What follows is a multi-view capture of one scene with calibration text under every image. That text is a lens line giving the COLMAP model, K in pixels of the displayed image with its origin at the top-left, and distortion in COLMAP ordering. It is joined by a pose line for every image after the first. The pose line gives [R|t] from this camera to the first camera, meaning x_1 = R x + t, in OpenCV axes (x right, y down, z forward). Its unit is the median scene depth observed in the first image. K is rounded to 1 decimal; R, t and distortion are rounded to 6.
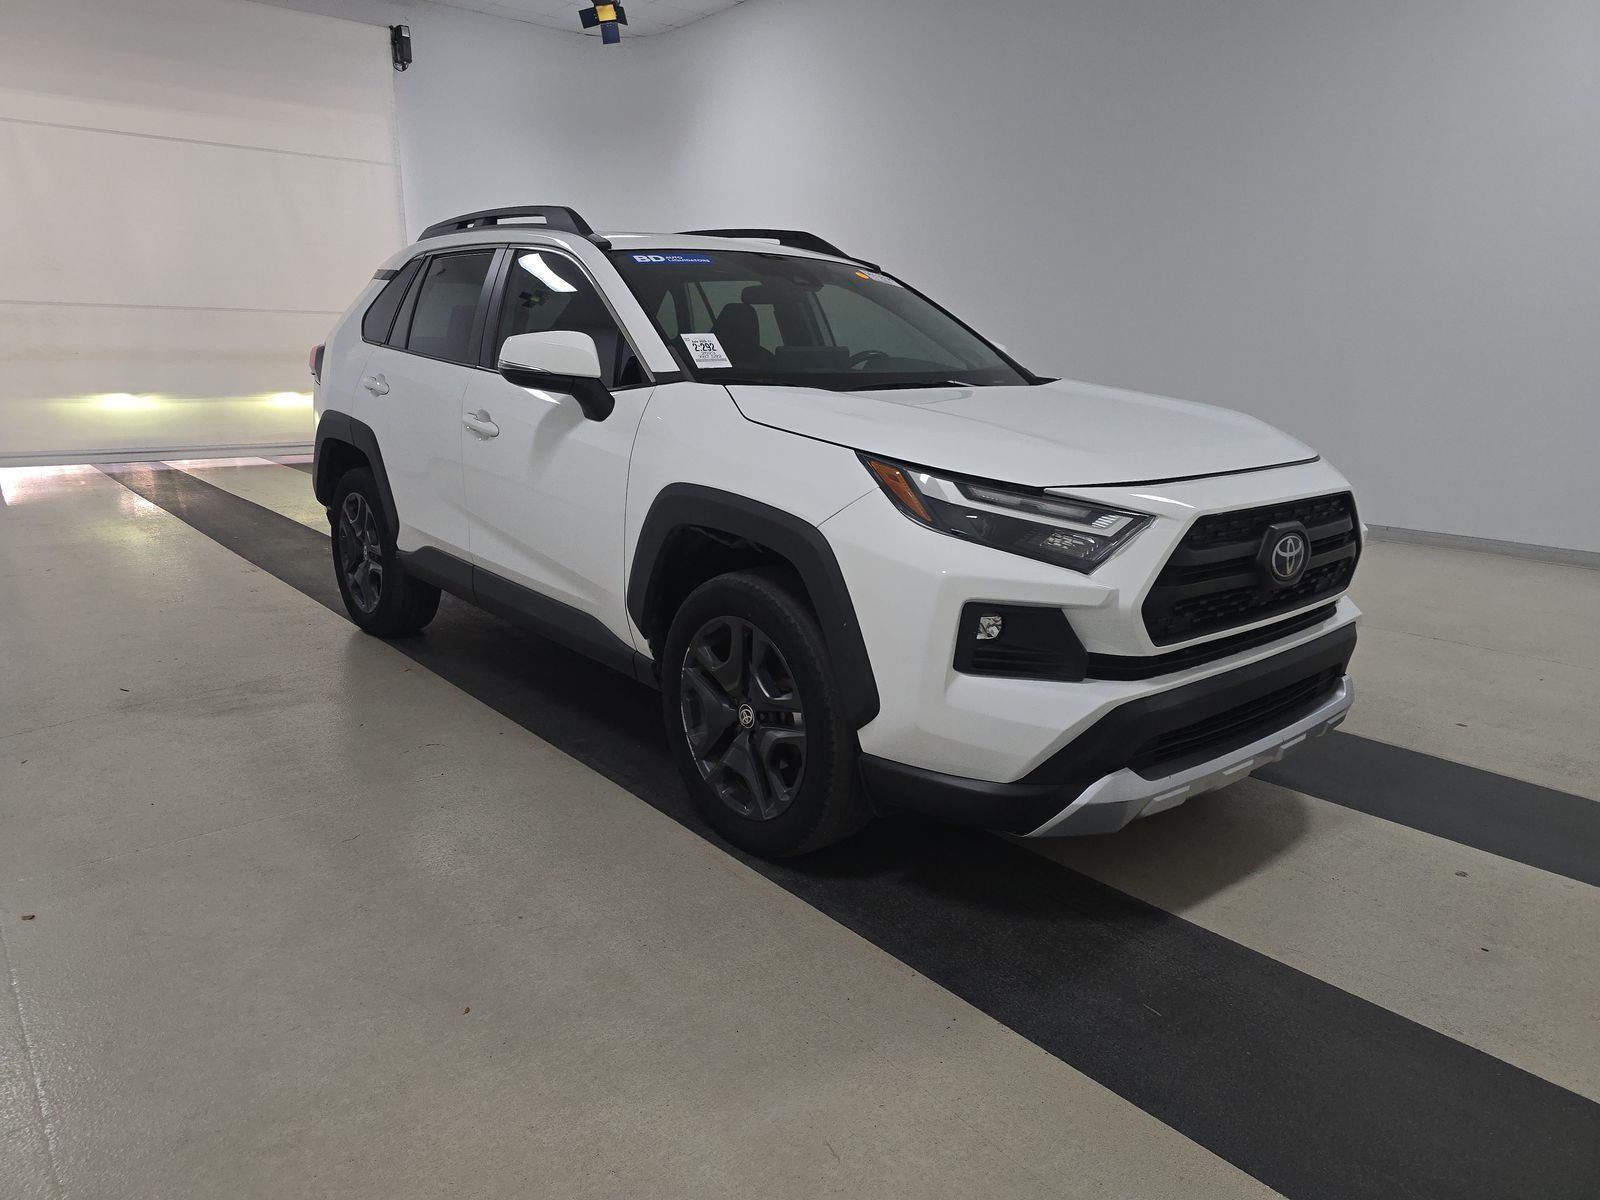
lens RADIAL K [[1093.9, 0, 808.1], [0, 1093.9, 592.7], [0, 0, 1]] dist [0.023200, -0.003832]
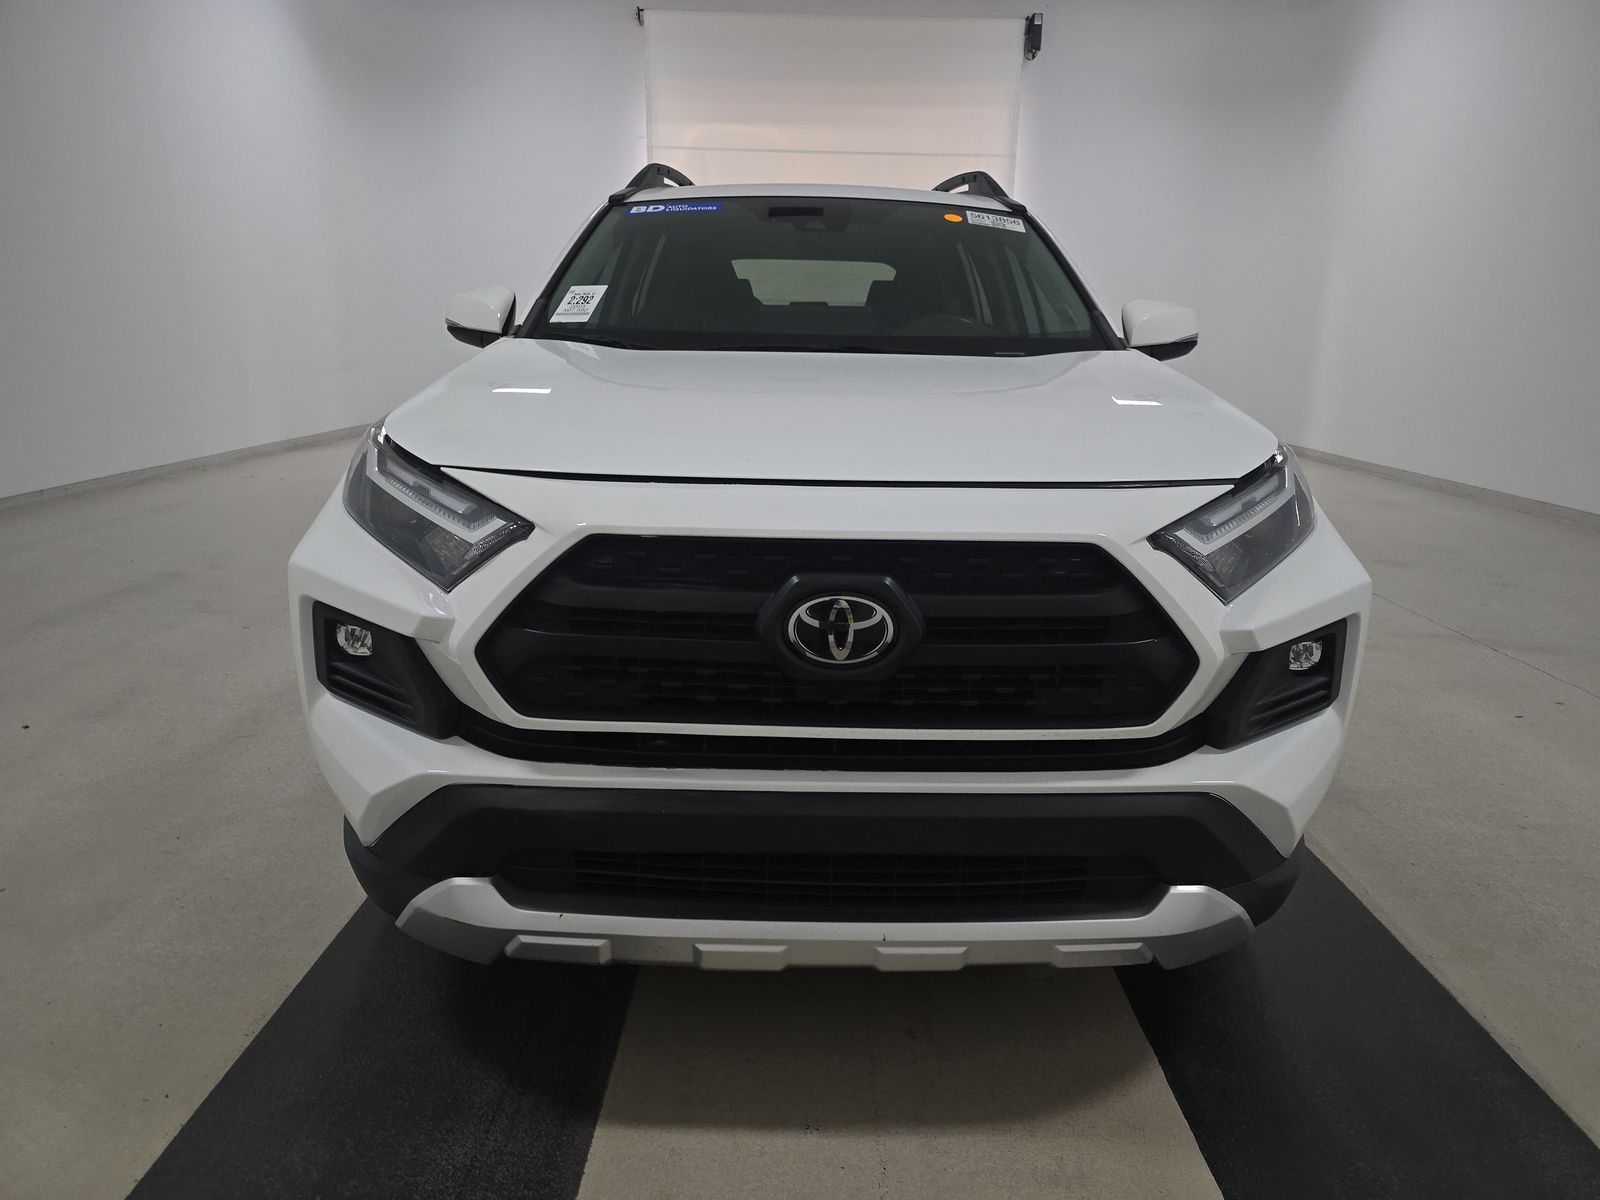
lens RADIAL K [[1093.9, 0, 808.1], [0, 1093.9, 592.7], [0, 0, 1]] dist [0.023200, -0.003832]
pose [[0.768678, 0.156606, -0.620169, 0.809344], [-0.156418, 0.986150, 0.055149, -0.084941], [0.620216, 0.054614, 0.782528, 0.541163]]
